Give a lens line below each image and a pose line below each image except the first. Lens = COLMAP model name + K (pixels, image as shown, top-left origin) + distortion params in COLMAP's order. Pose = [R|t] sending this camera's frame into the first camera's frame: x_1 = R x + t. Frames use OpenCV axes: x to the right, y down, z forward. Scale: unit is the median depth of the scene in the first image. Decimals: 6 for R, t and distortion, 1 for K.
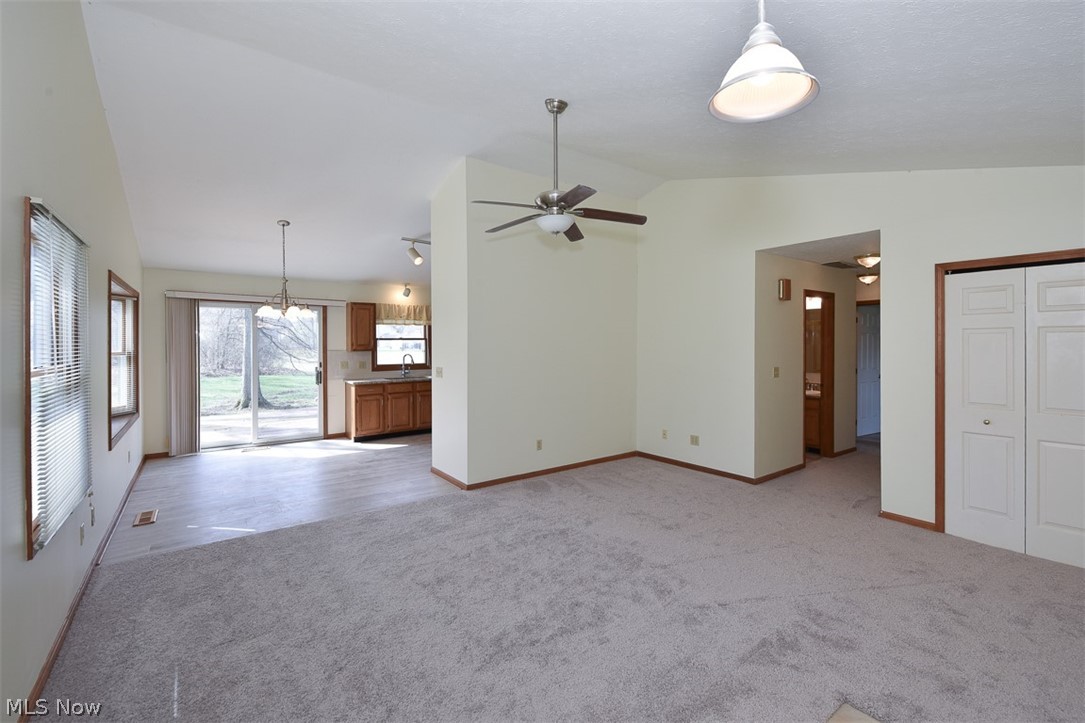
lens RADIAL K [[481.3, 0, 570.3], [0, 481.3, 344.8], [0, 0, 1]] dist [0.007597, -0.007992]
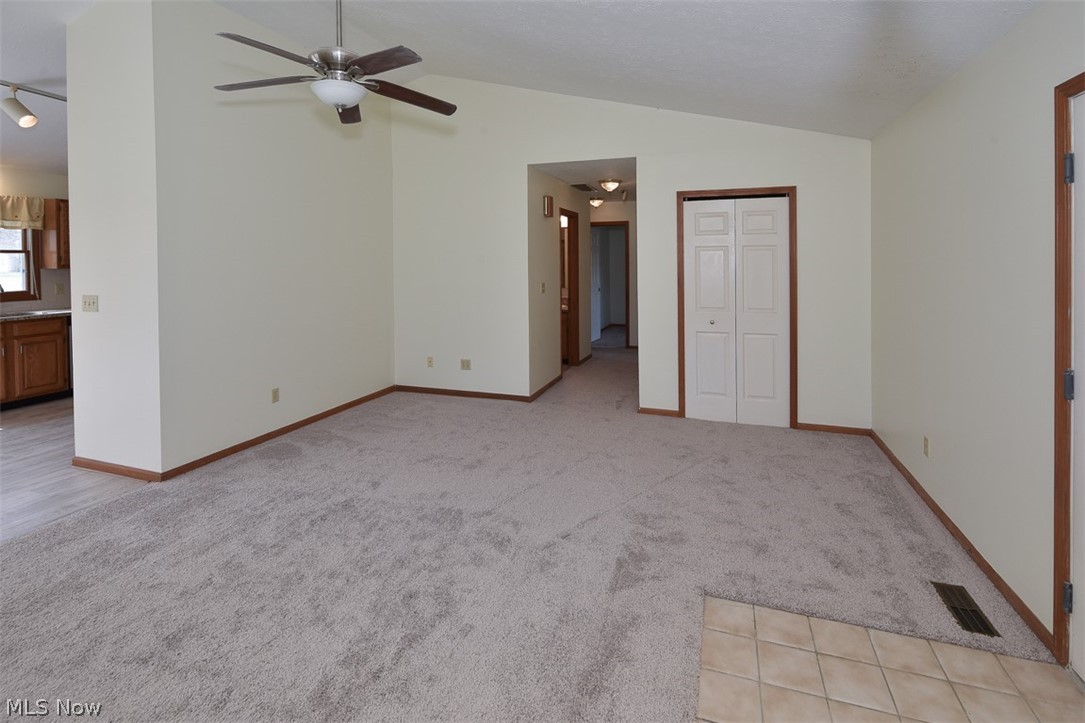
lens RADIAL K [[481.3, 0, 467.3], [0, 481.3, 271.4], [0, 0, 1]] dist [0.007597, -0.007992]
pose [[0.824441, -0.003844, 0.565935, -0.295572], [0.002457, 0.999992, 0.003213, 0.020459], [-0.565942, -0.001259, 0.824444, 0.279002]]
